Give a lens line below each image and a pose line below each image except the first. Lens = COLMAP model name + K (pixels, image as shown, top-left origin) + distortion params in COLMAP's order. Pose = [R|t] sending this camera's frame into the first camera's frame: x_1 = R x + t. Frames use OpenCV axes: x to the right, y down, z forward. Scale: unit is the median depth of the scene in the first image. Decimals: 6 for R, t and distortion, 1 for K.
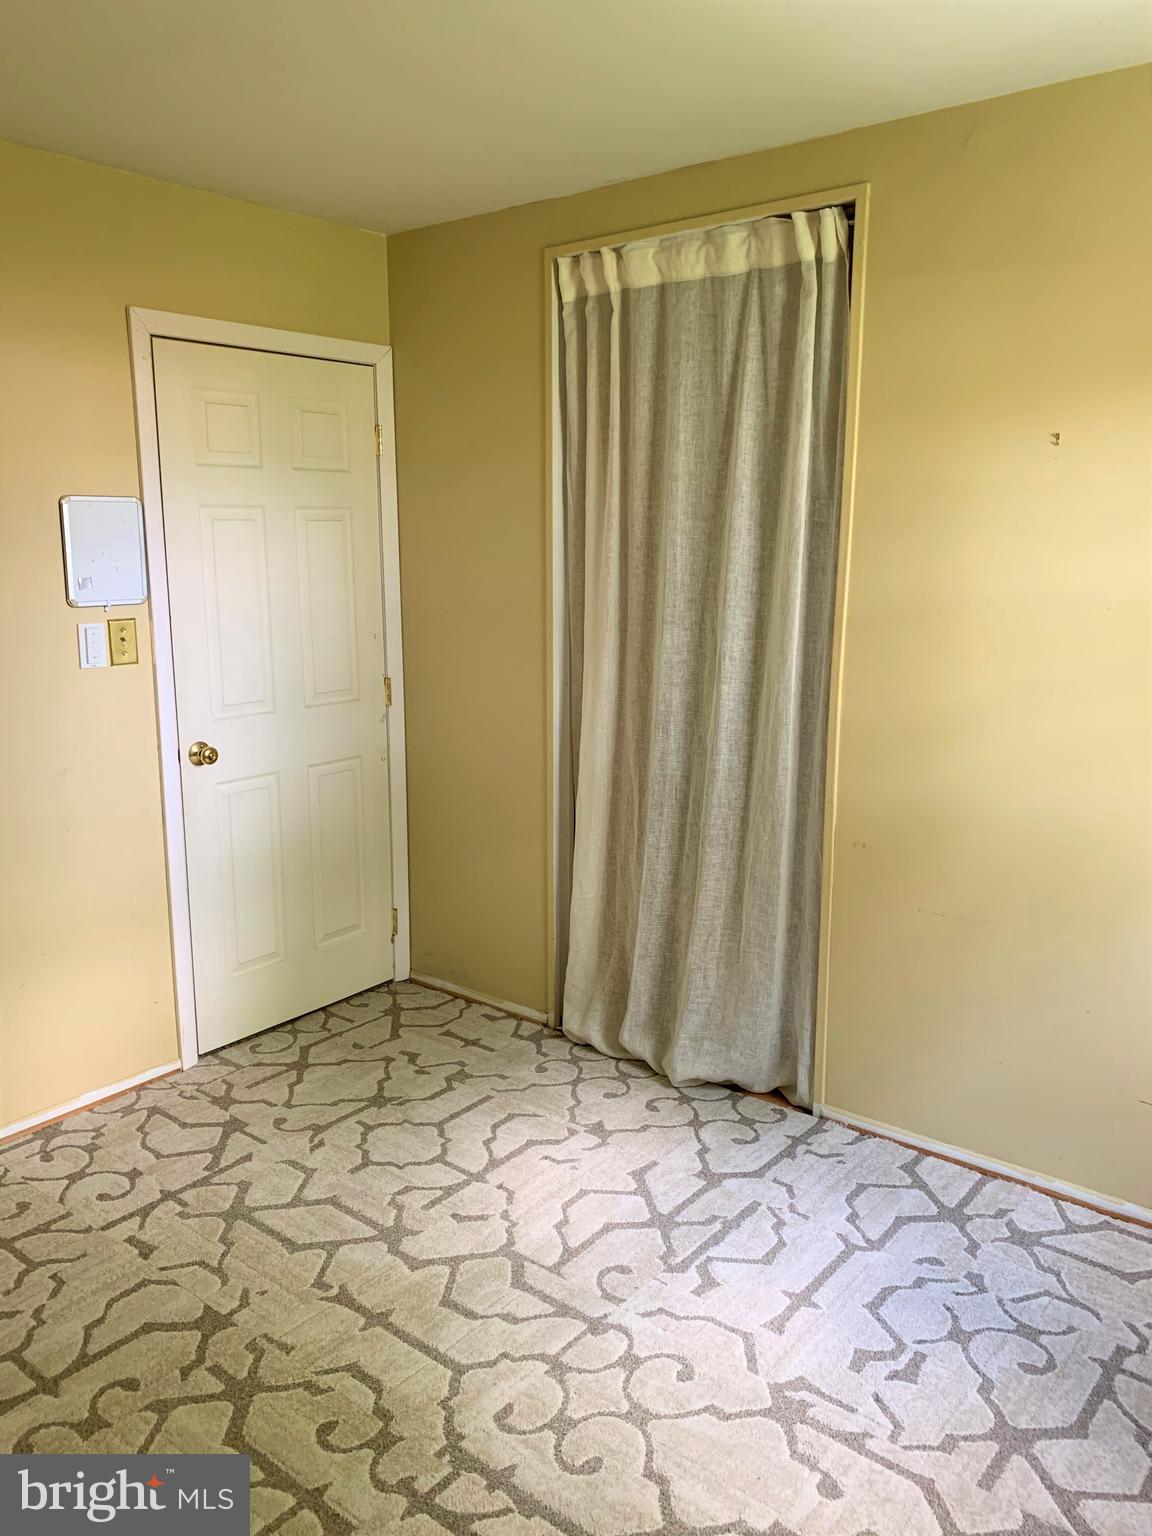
lens RADIAL K [[1215.0, 0, 576.0], [0, 1215.0, 768.0], [0, 0, 1]] dist [0.115685, -0.007028]
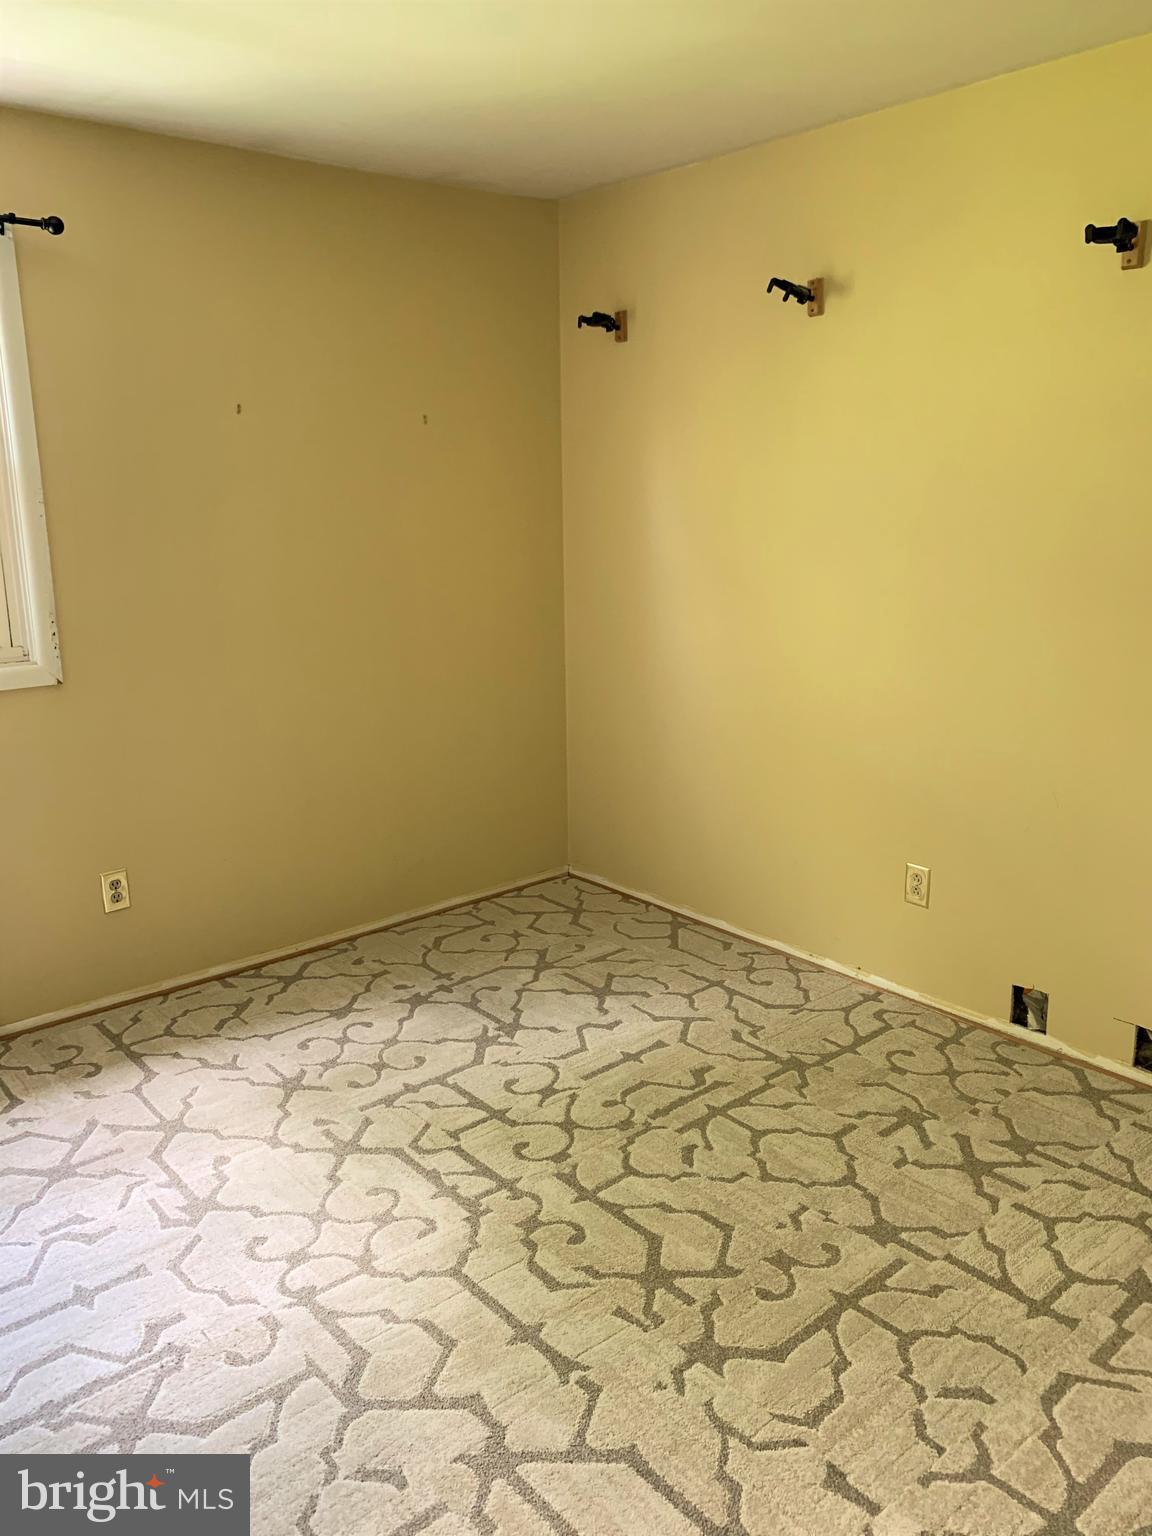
lens RADIAL K [[1215.0, 0, 576.0], [0, 1215.0, 768.0], [0, 0, 1]] dist [0.115685, -0.007028]
pose [[-0.983572, -0.008812, 0.180299, -0.372770], [0.068798, 0.905122, 0.419548, -0.324168], [-0.166889, 0.425061, -0.889647, 1.709601]]
